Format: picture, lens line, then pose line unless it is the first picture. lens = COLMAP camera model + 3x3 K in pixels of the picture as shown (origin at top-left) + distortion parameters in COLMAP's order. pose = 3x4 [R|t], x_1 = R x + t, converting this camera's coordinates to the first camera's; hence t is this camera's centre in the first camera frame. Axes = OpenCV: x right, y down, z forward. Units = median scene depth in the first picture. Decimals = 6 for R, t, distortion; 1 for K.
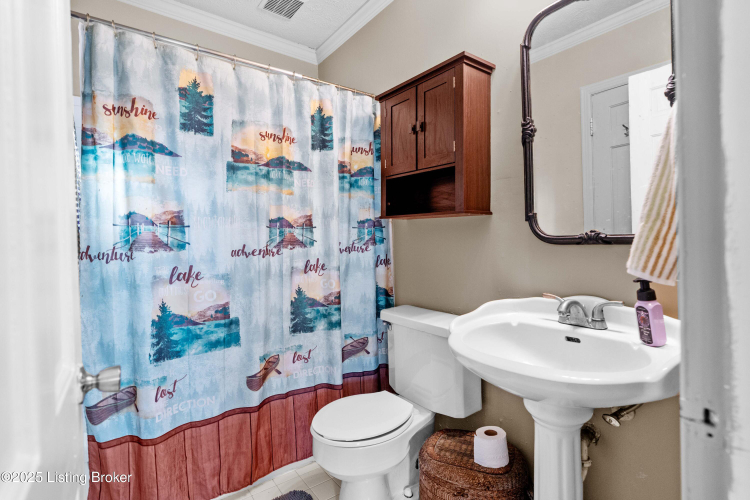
lens RADIAL K [[362.6, 0, 376.9], [0, 362.6, 250.4], [0, 0, 1]] dist [0.003816, -0.001759]
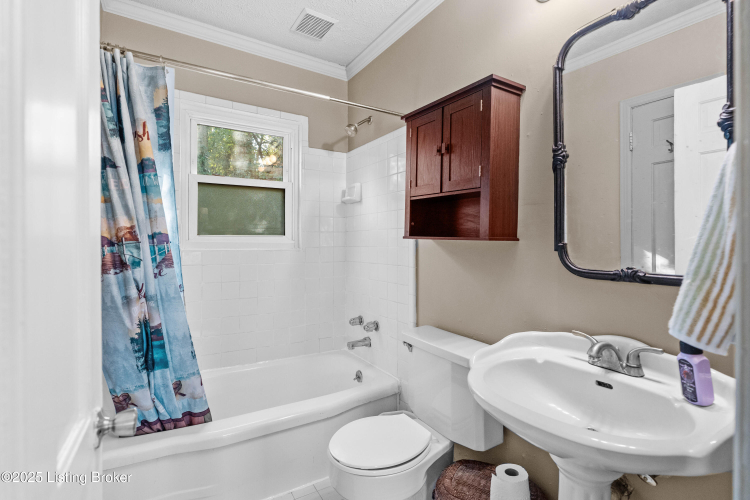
lens RADIAL K [[351.6, 0, 373.3], [0, 351.6, 243.8], [0, 0, 1]] dist [-0.002791, 0.003810]
pose [[0.995263, 0.023594, -0.094309, 0.023351], [-0.023950, 0.999710, -0.002647, -0.087442], [0.094220, 0.004893, 0.995539, 0.039106]]
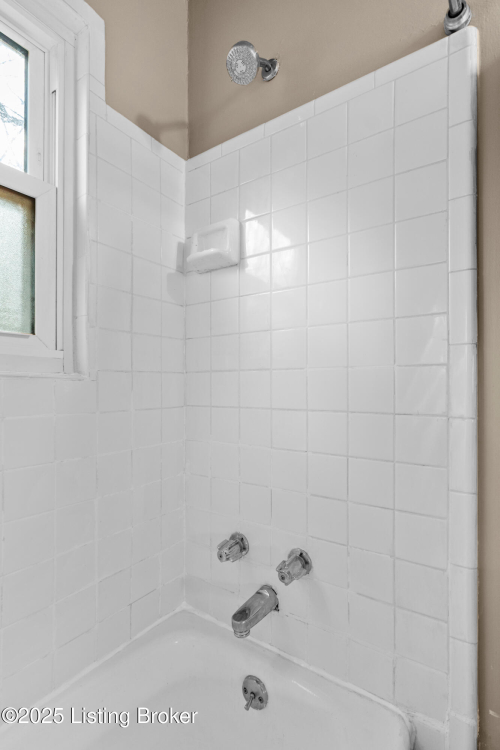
lens RADIAL K [[362.6, 0, 245.9], [0, 362.6, 383.1], [0, 0, 1]] dist [0.003816, -0.001759]
pose [[0.951183, 0.022302, 0.307820, -0.352161], [-0.020327, 0.999747, -0.009619, -0.048881], [-0.307957, 0.002893, 0.951396, 0.873443]]
